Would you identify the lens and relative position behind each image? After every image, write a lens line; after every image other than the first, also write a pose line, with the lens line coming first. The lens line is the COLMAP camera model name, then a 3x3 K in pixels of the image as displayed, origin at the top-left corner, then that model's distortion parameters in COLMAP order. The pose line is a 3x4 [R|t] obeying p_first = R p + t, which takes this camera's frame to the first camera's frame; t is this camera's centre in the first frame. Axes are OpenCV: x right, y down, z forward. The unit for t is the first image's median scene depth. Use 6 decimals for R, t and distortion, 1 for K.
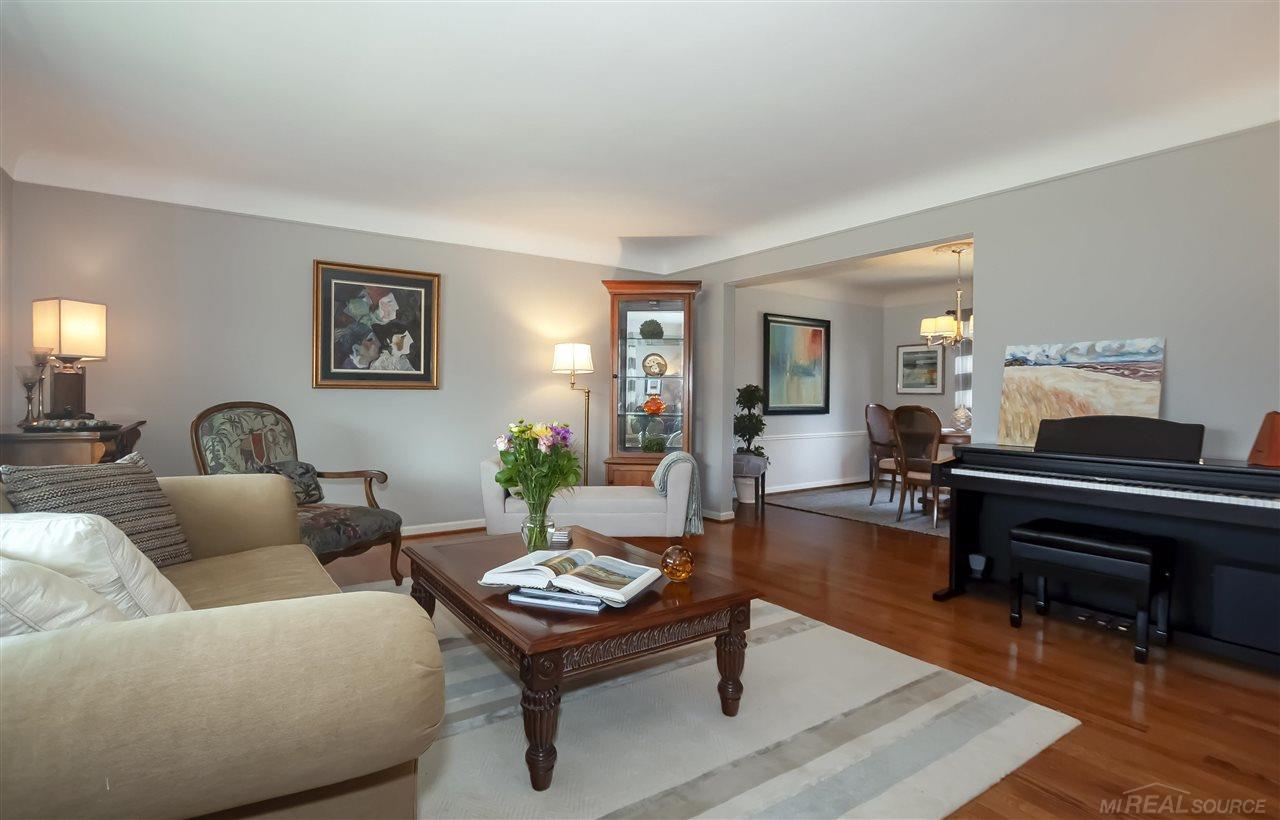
lens RADIAL K [[620.6, 0, 605.1], [0, 620.6, 401.1], [0, 0, 1]] dist [-0.021026, 0.002645]
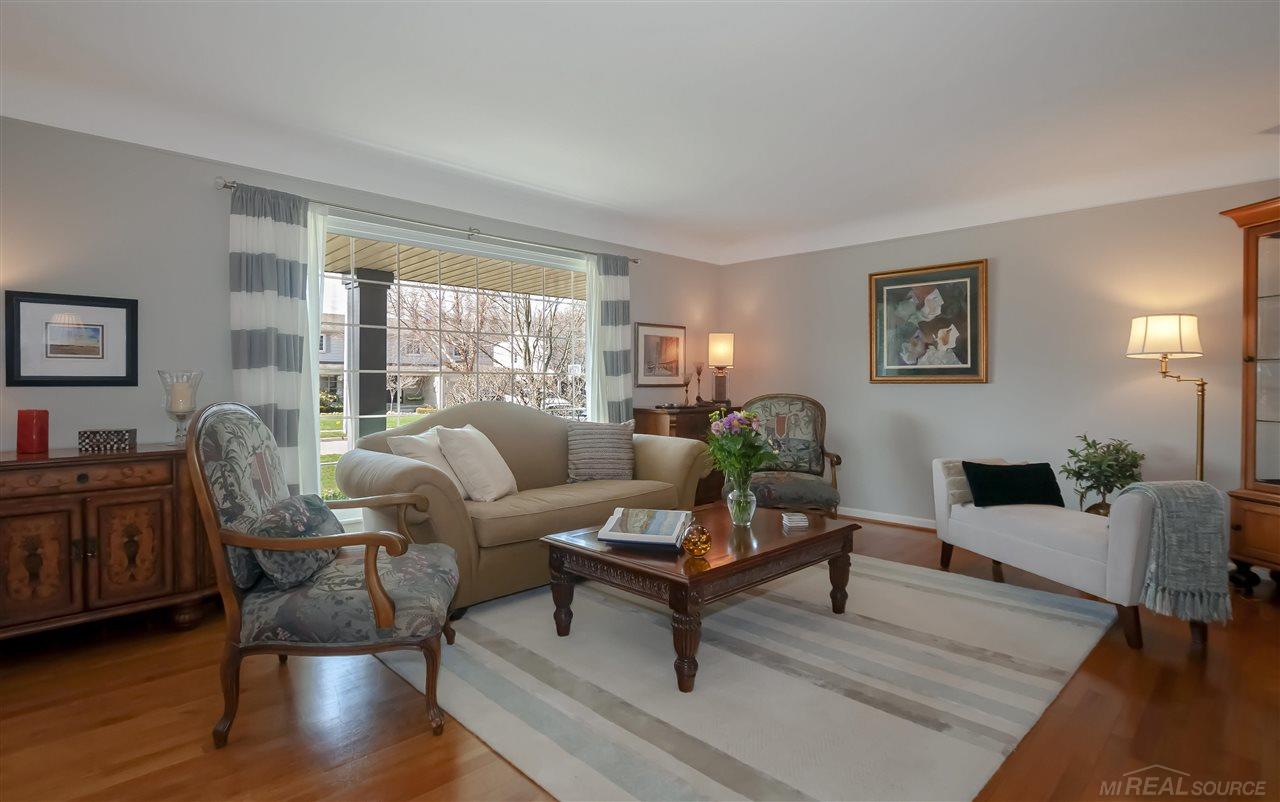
lens RADIAL K [[657.3, 0, 690.3], [0, 657.3, 390.4], [0, 0, 1]] dist [-0.001618, 0.000201]
pose [[0.239594, 0.000590, -0.970873, 0.632703], [-0.012269, 0.999922, -0.002420, -0.000393], [0.970796, 0.012492, 0.239583, 0.363308]]
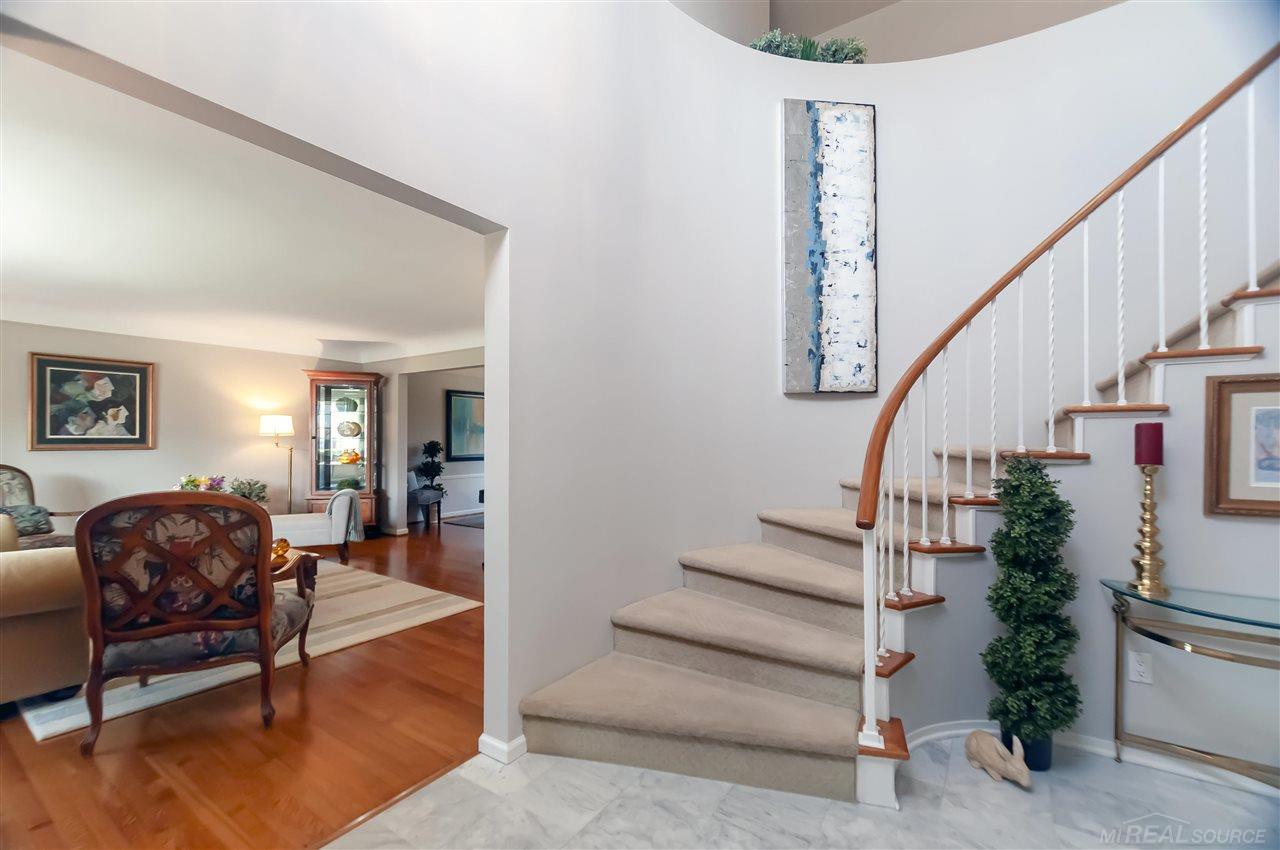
lens RADIAL K [[540.0, 0, 603.9], [0, 540.0, 443.7], [0, 0, 1]] dist [0.002428, -0.002015]
pose [[0.928503, -0.005005, 0.371291, 0.218676], [0.004619, 0.999987, 0.001930, -0.031278], [-0.371296, -0.000077, 0.928515, -0.481427]]
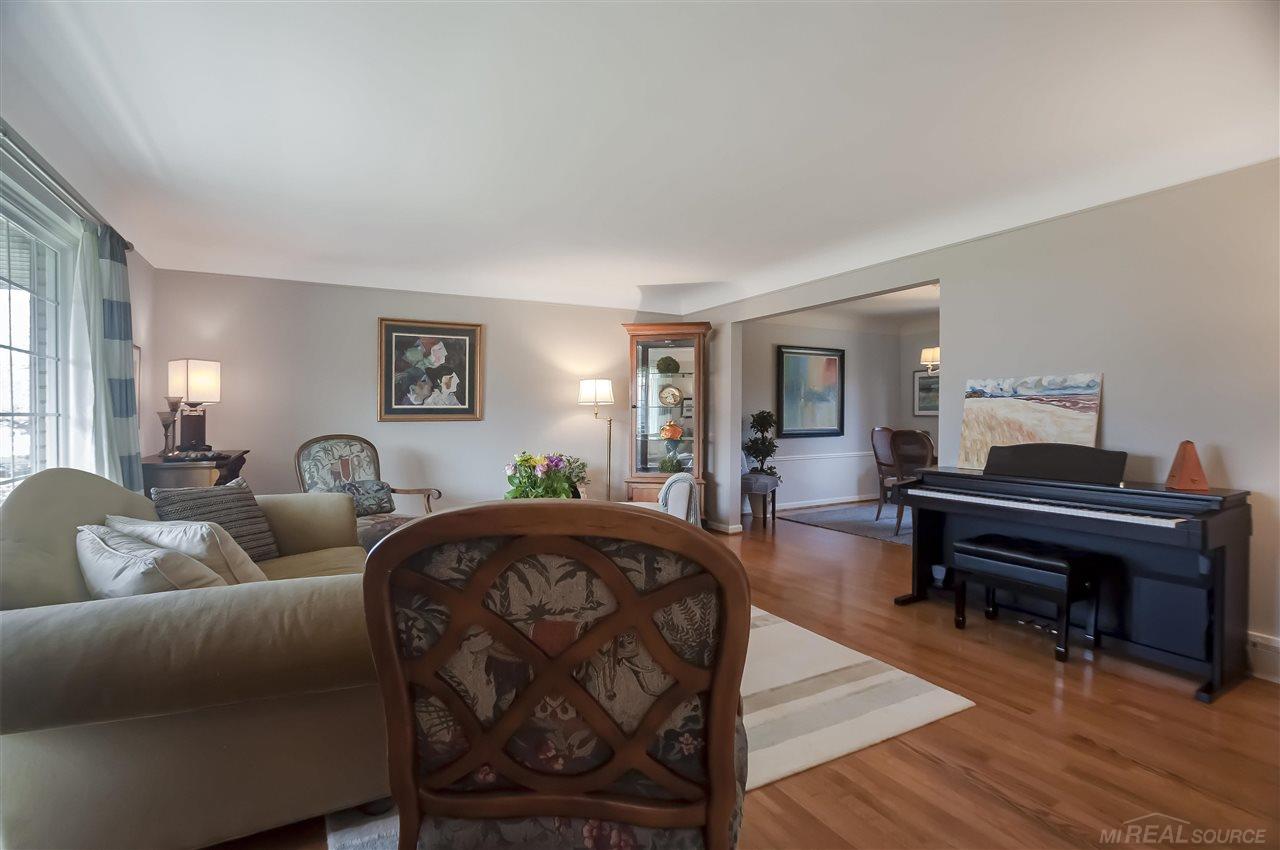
lens RADIAL K [[581.6, 0, 601.2], [0, 581.6, 417.6], [0, 0, 1]] dist [-0.013603, 0.000033]
pose [[0.994676, -0.009316, -0.102628, 0.084496], [0.008816, 0.999947, -0.005328, -0.018047], [0.102672, 0.004395, 0.994706, -0.100461]]
